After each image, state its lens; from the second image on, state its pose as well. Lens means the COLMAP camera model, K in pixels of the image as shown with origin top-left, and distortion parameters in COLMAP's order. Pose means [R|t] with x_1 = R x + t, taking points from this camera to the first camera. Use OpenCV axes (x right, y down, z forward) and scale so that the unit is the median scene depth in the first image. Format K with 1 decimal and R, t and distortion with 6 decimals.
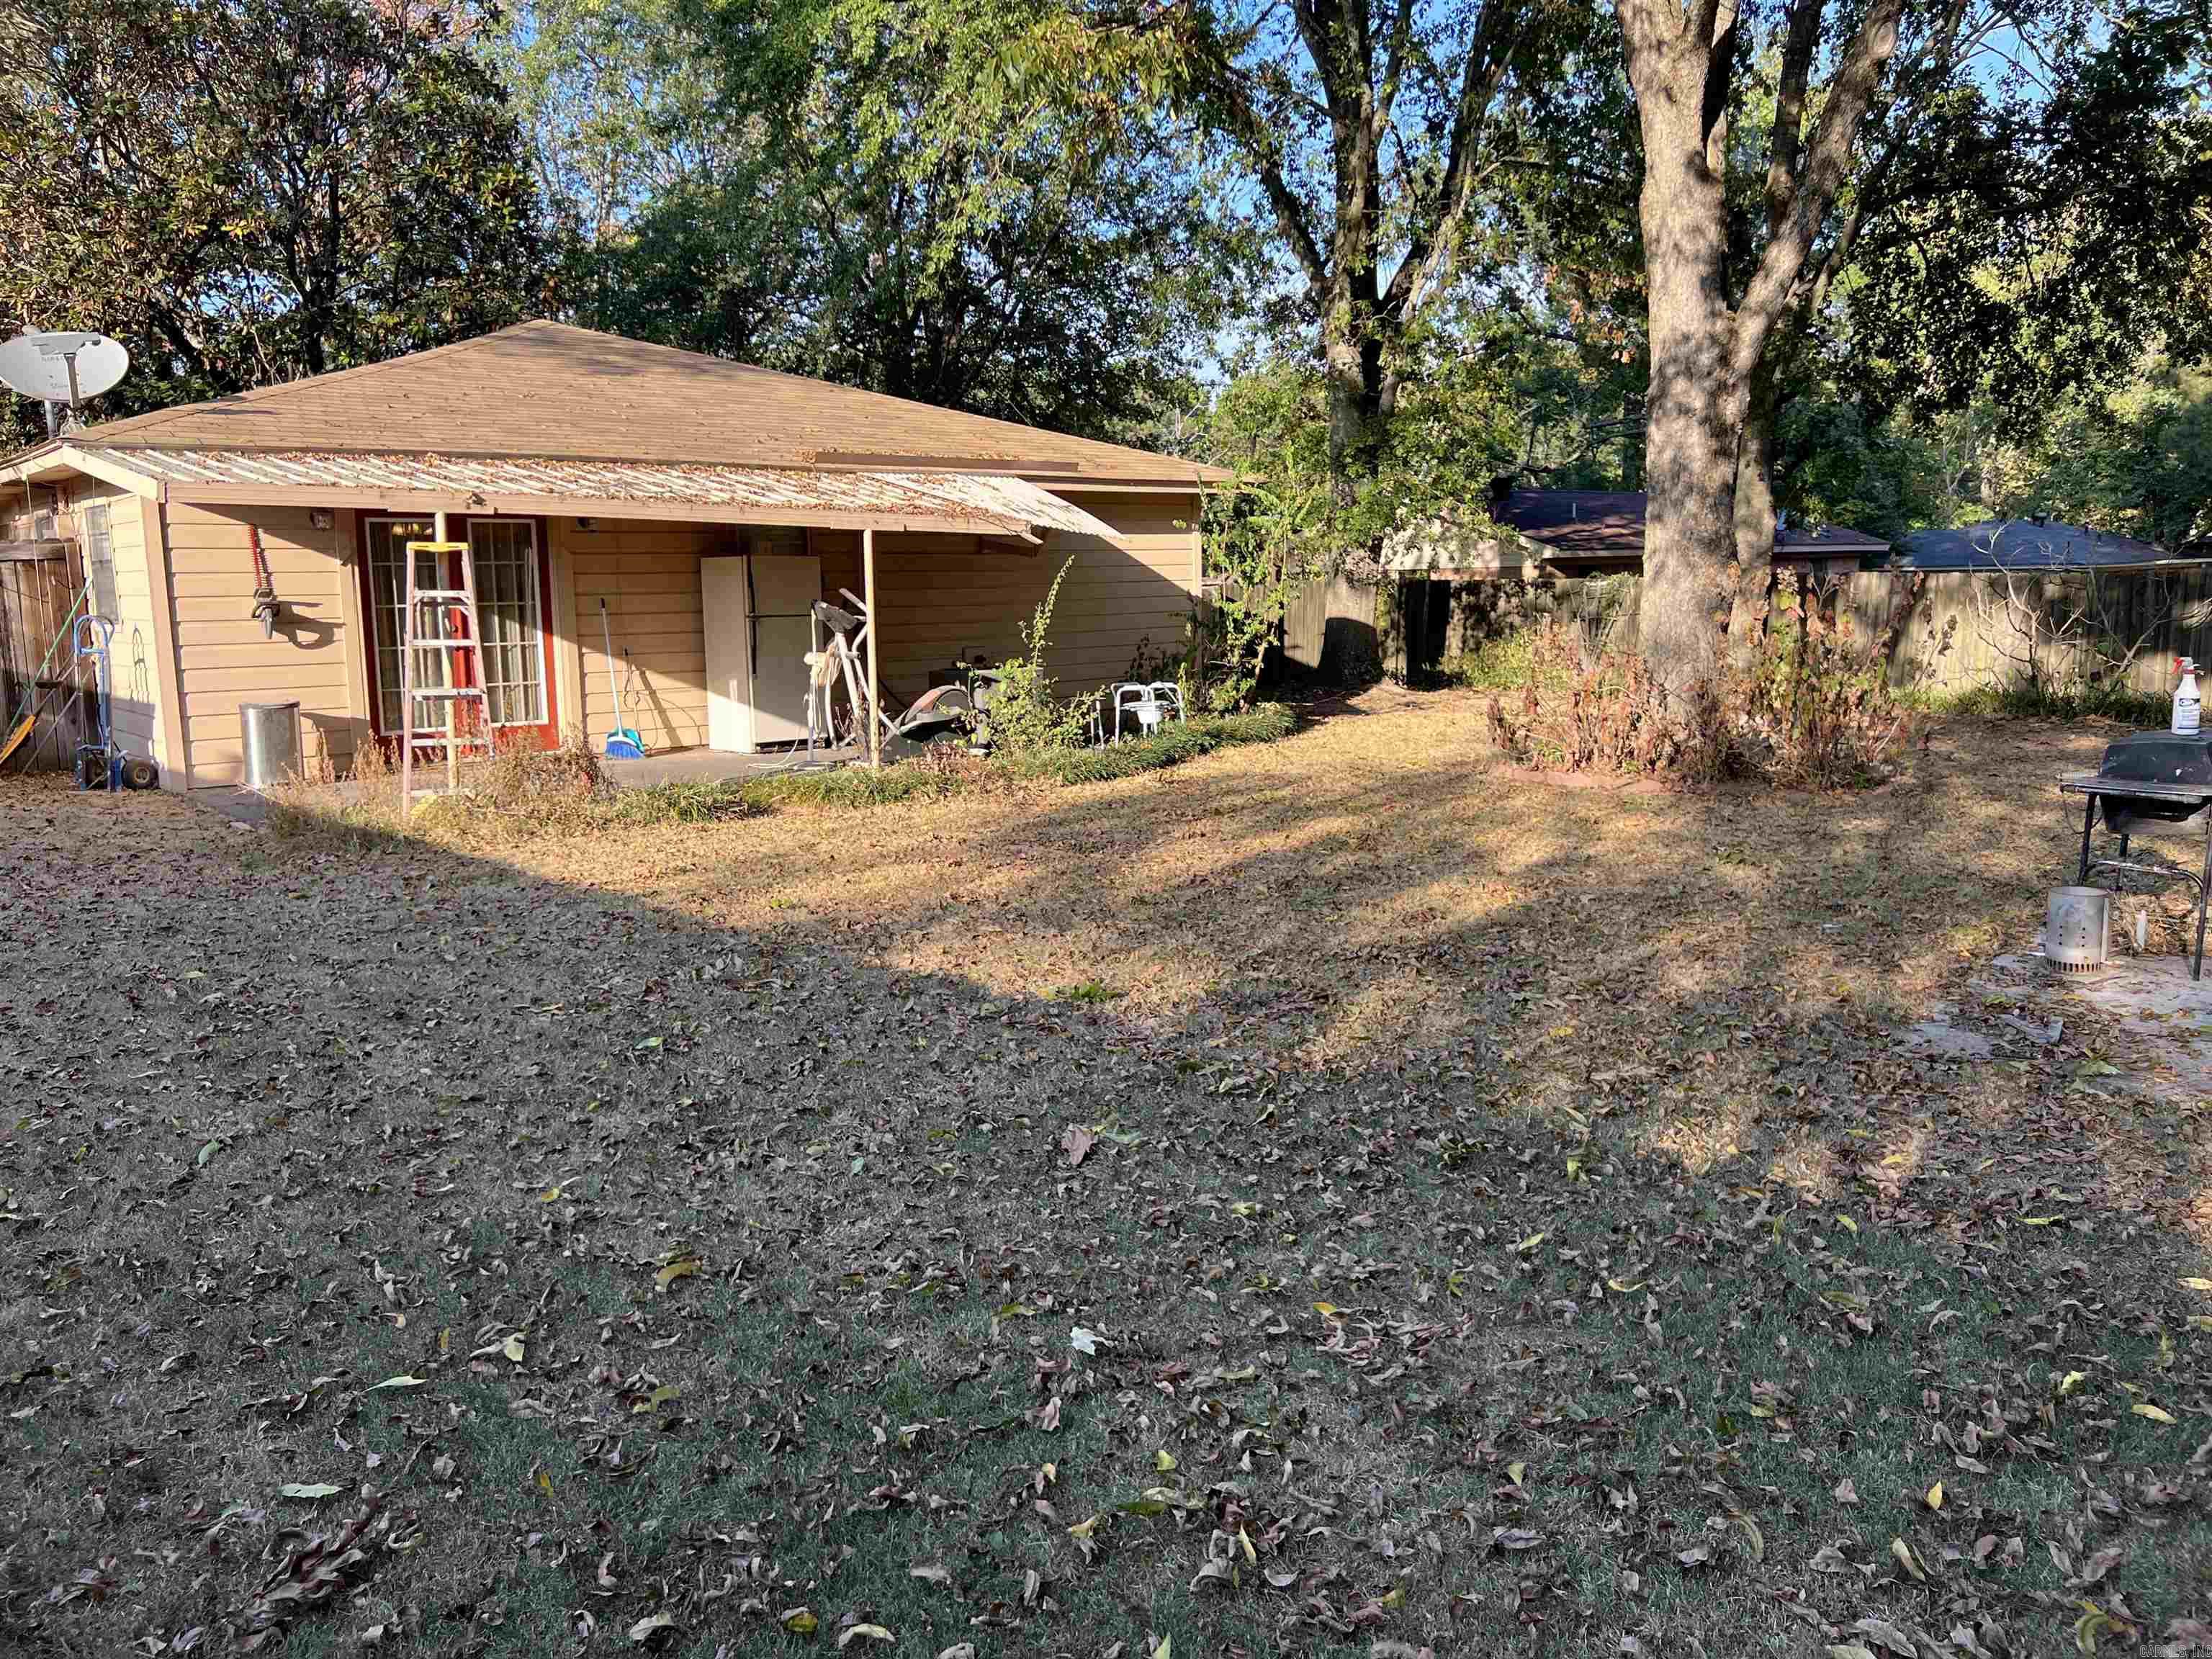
lens RADIAL K [[1663.5, 0, 1071.8], [0, 1663.5, 807.8], [0, 0, 1]] dist [0.052394, -0.059584]
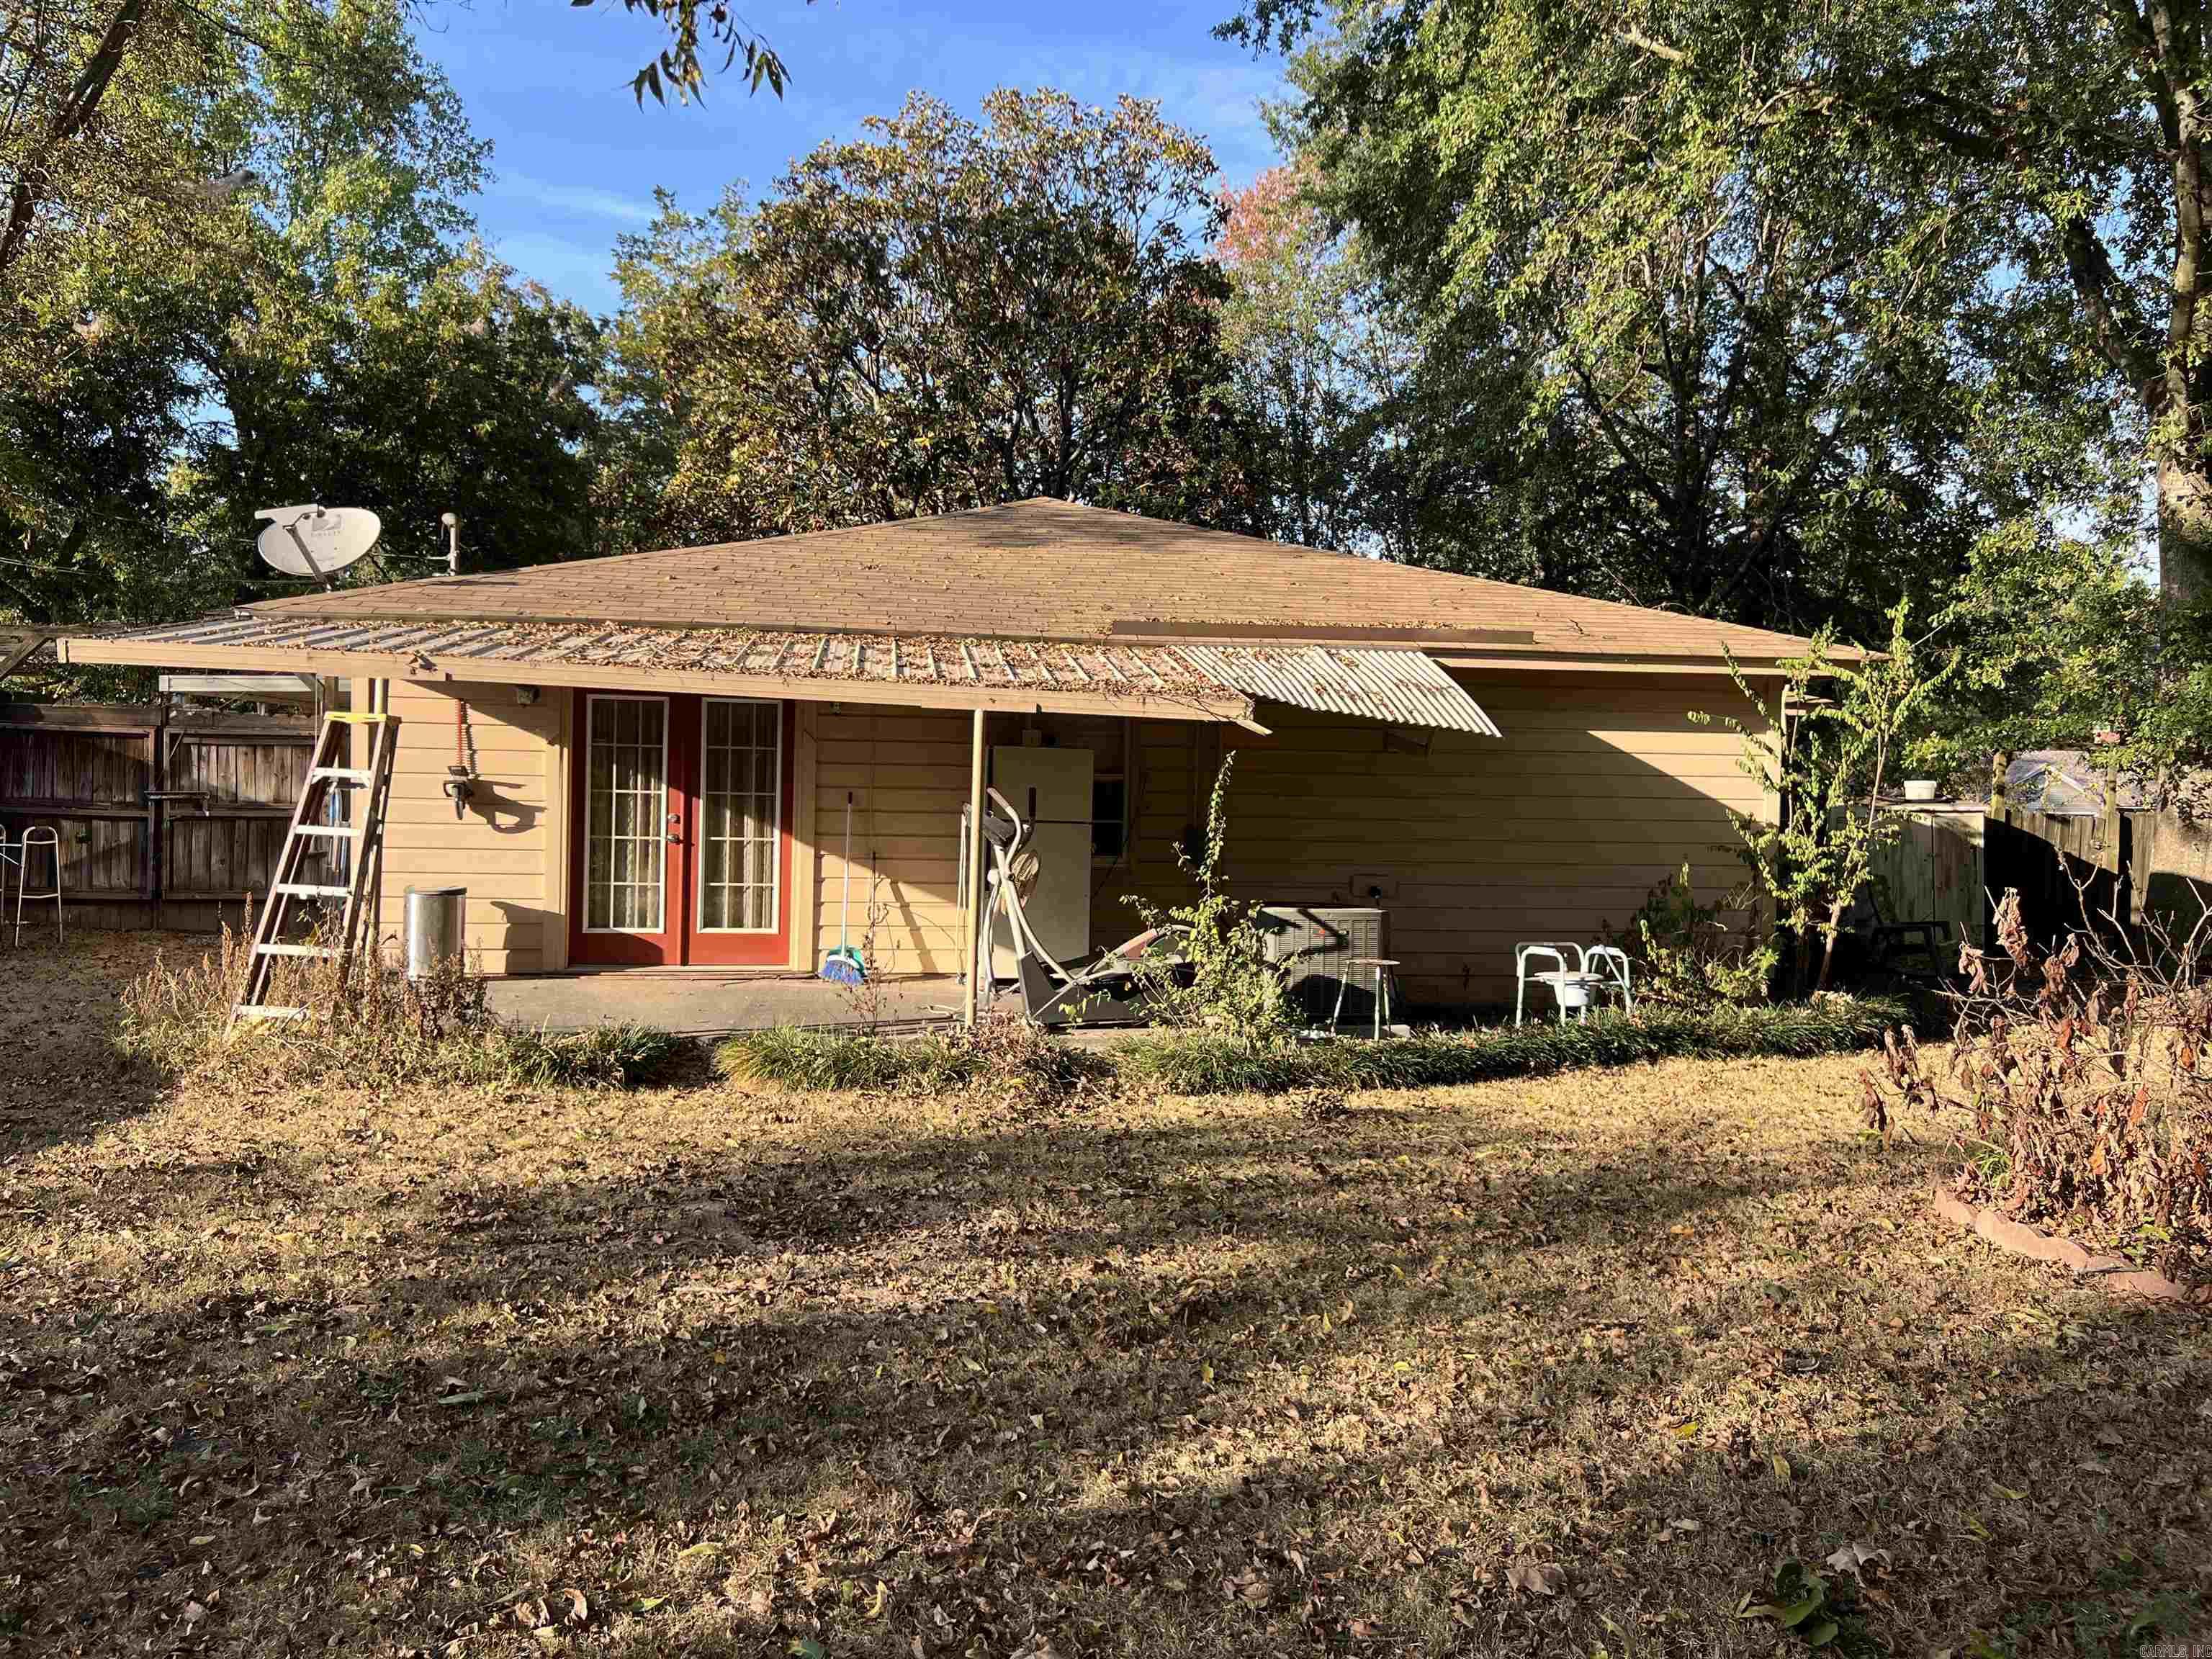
lens RADIAL K [[1663.5, 0, 1096.9], [0, 1663.5, 816.6], [0, 0, 1]] dist [0.052394, -0.059584]
pose [[0.839376, 0.045193, -0.541669, 0.295354], [-0.109355, 0.990202, -0.086843, -0.055172], [0.532437, 0.132128, 0.836094, 0.374614]]
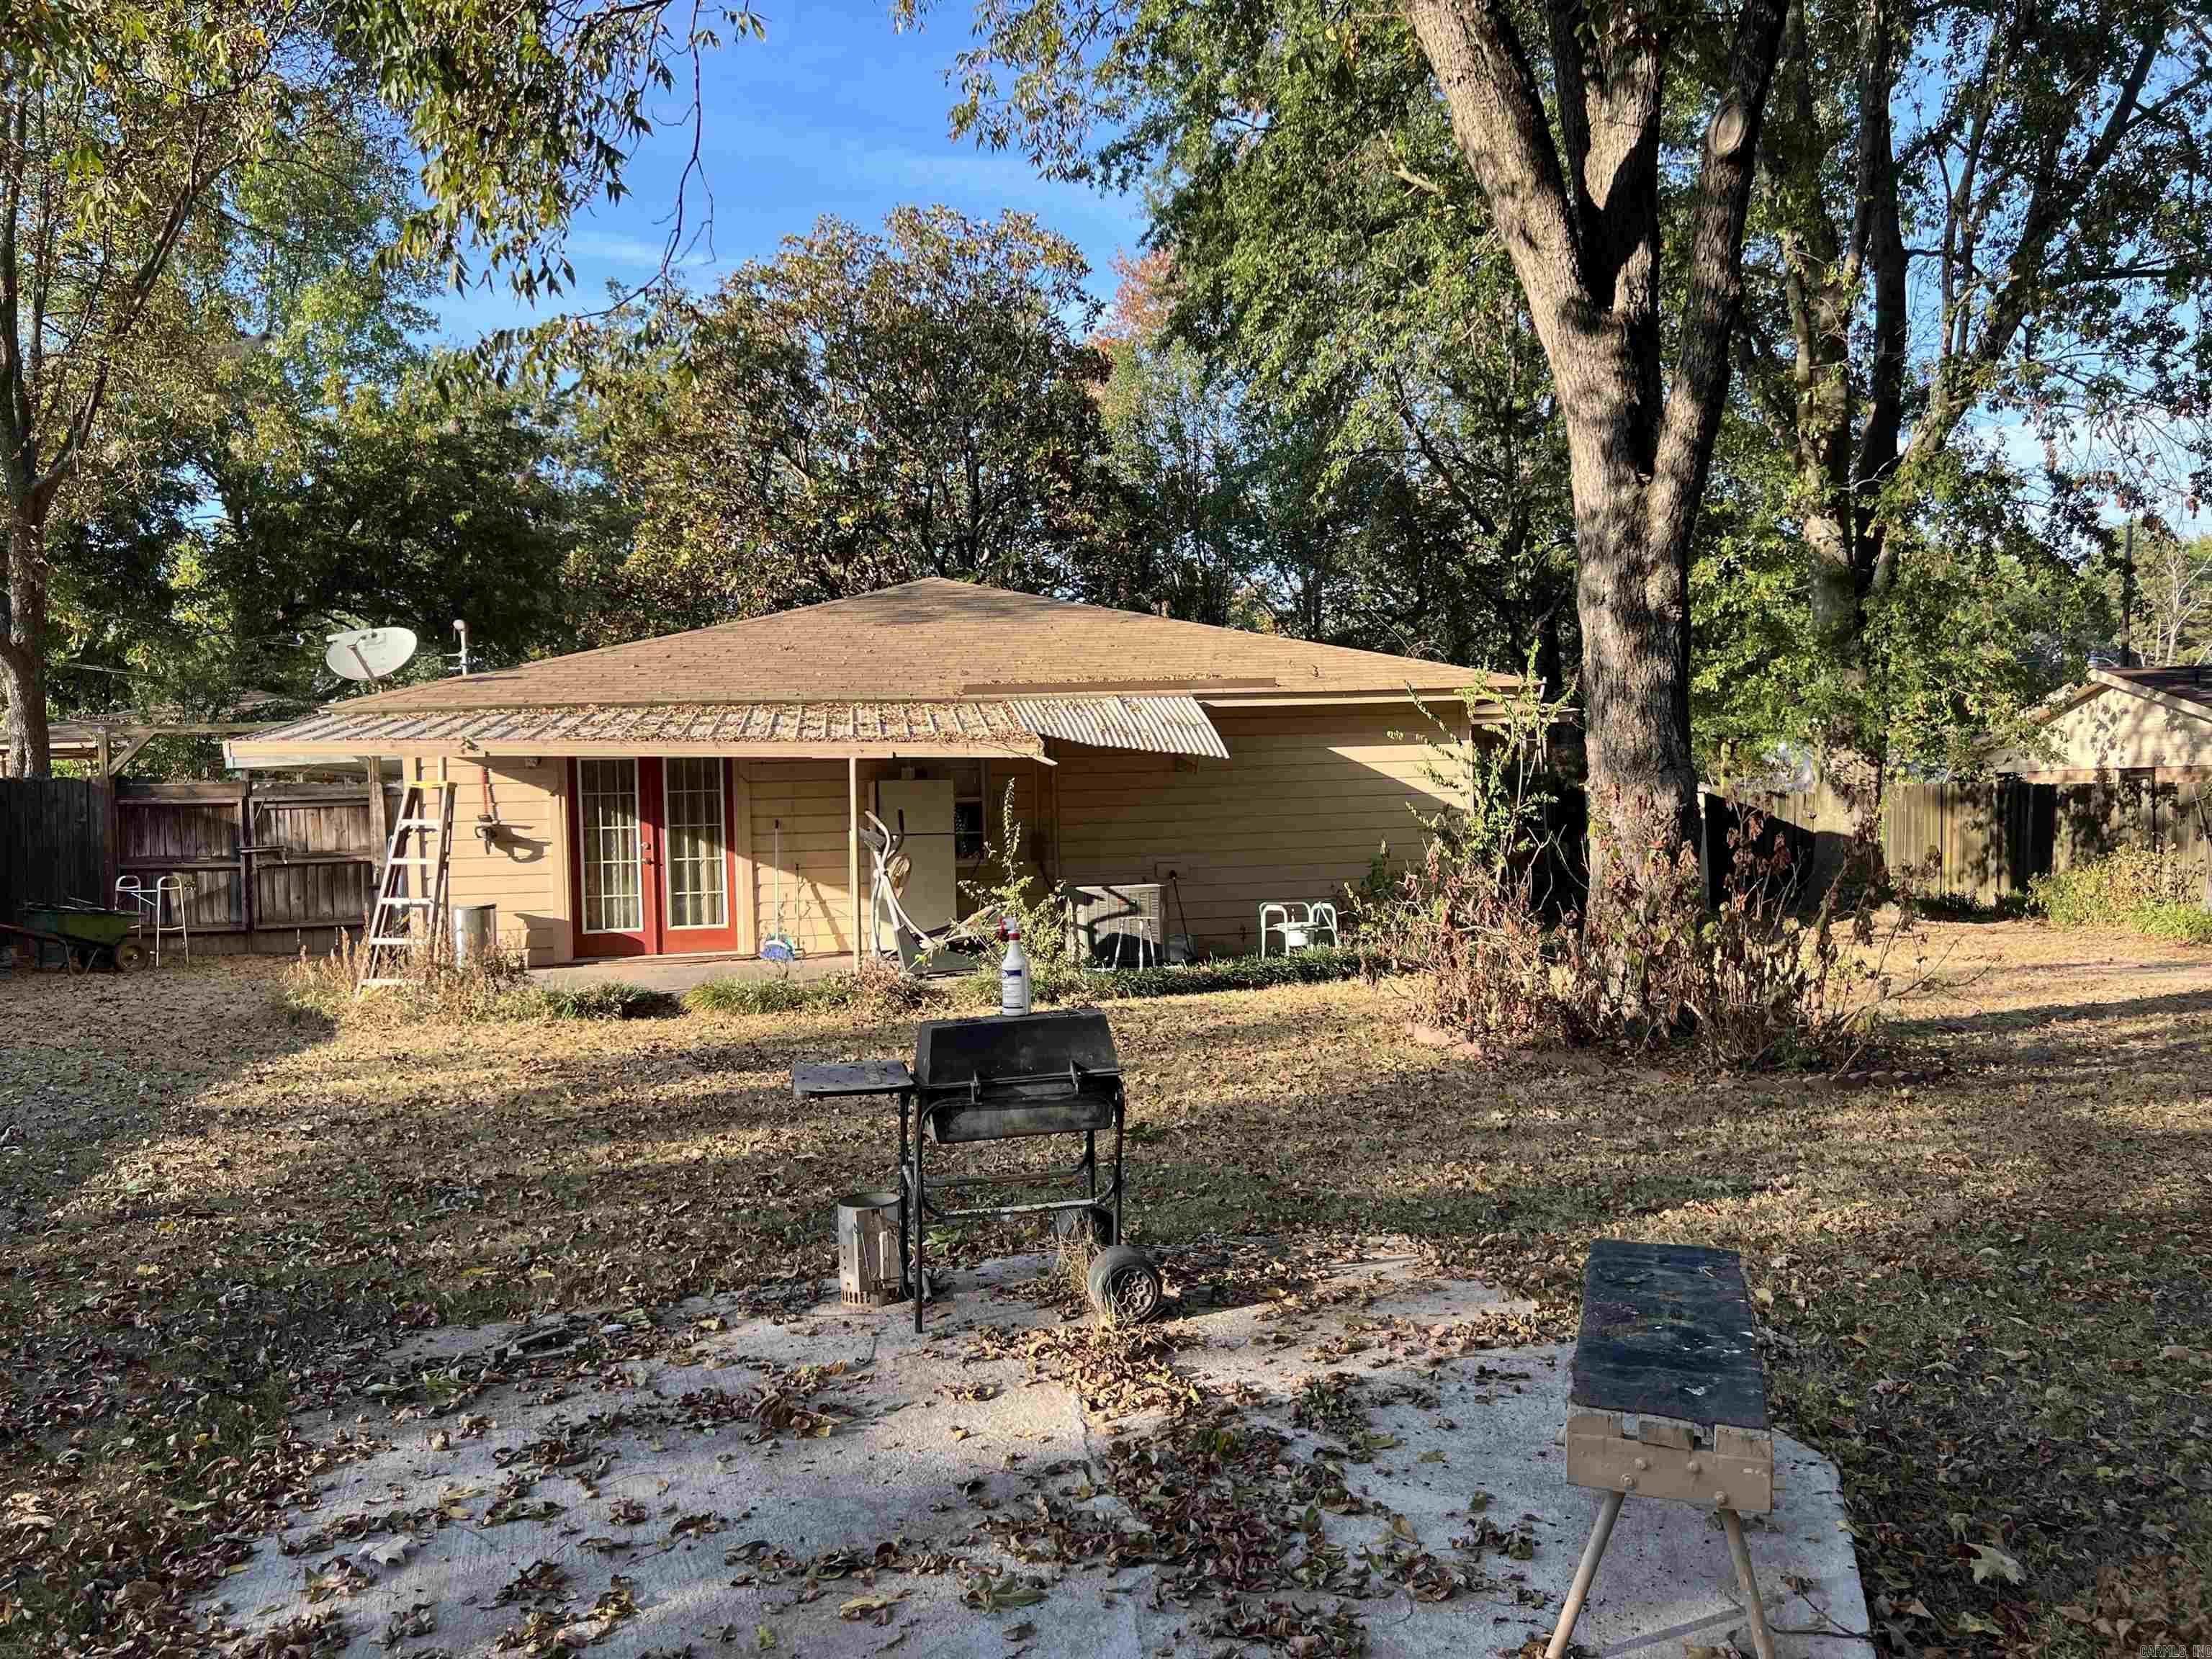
lens RADIAL K [[1663.5, 0, 1109.6], [0, 1663.5, 843.2], [0, 0, 1]] dist [0.052394, -0.059584]
pose [[0.851796, 0.004130, -0.523857, 0.534699], [-0.057395, 0.994685, -0.085483, -0.025535], [0.520720, 0.102881, 0.847506, 0.156301]]
